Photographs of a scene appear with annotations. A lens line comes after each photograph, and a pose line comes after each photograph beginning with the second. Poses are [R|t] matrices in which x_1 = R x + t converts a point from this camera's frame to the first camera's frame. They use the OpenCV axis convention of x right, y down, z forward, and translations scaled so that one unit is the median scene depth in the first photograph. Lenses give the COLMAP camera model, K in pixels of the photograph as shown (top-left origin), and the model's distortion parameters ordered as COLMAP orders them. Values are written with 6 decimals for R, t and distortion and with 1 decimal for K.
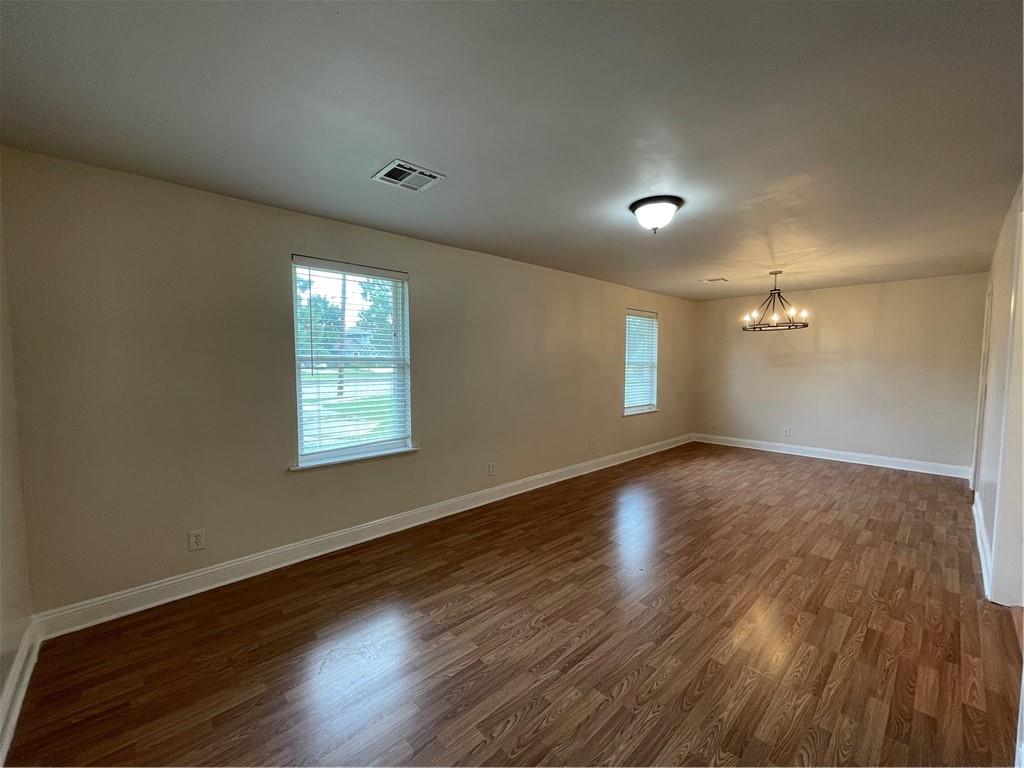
lens RADIAL K [[411.8, 0, 511.8], [0, 411.8, 389.3], [0, 0, 1]] dist [-0.008124, 0.003457]
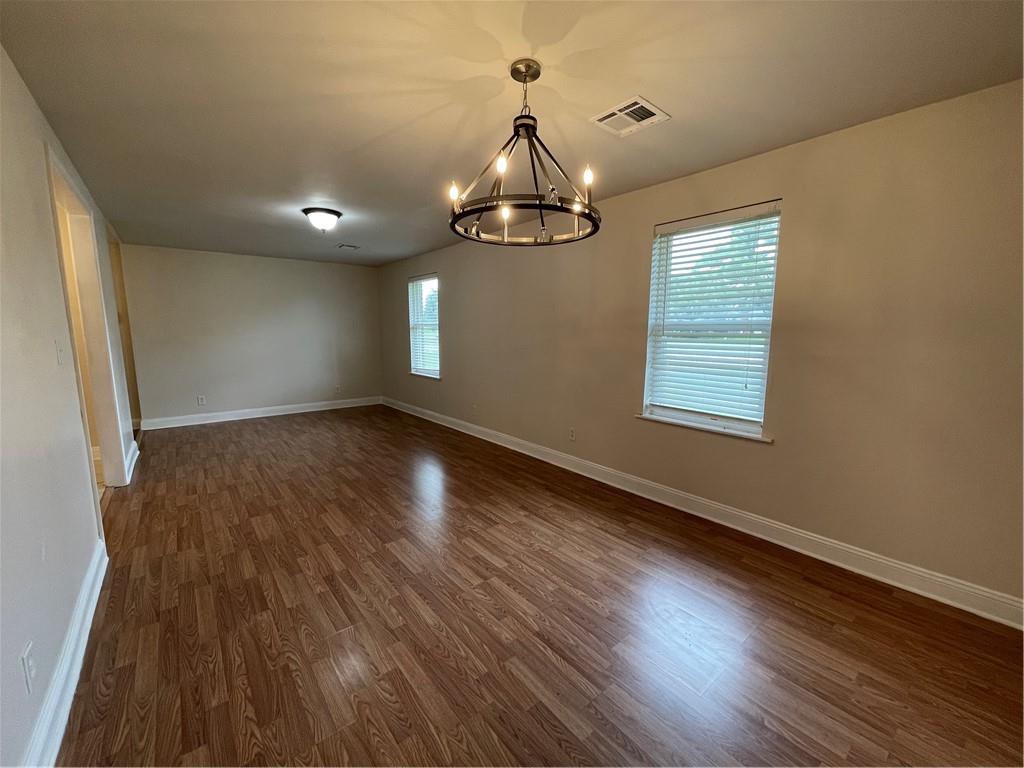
lens RADIAL K [[411.8, 0, 511.8], [0, 411.8, 389.3], [0, 0, 1]] dist [-0.008124, 0.003457]
pose [[-0.065107, 0.144695, -0.987332, 1.425988], [-0.067422, 0.986532, 0.149024, -0.081801], [0.995598, 0.076271, -0.054475, 1.408282]]
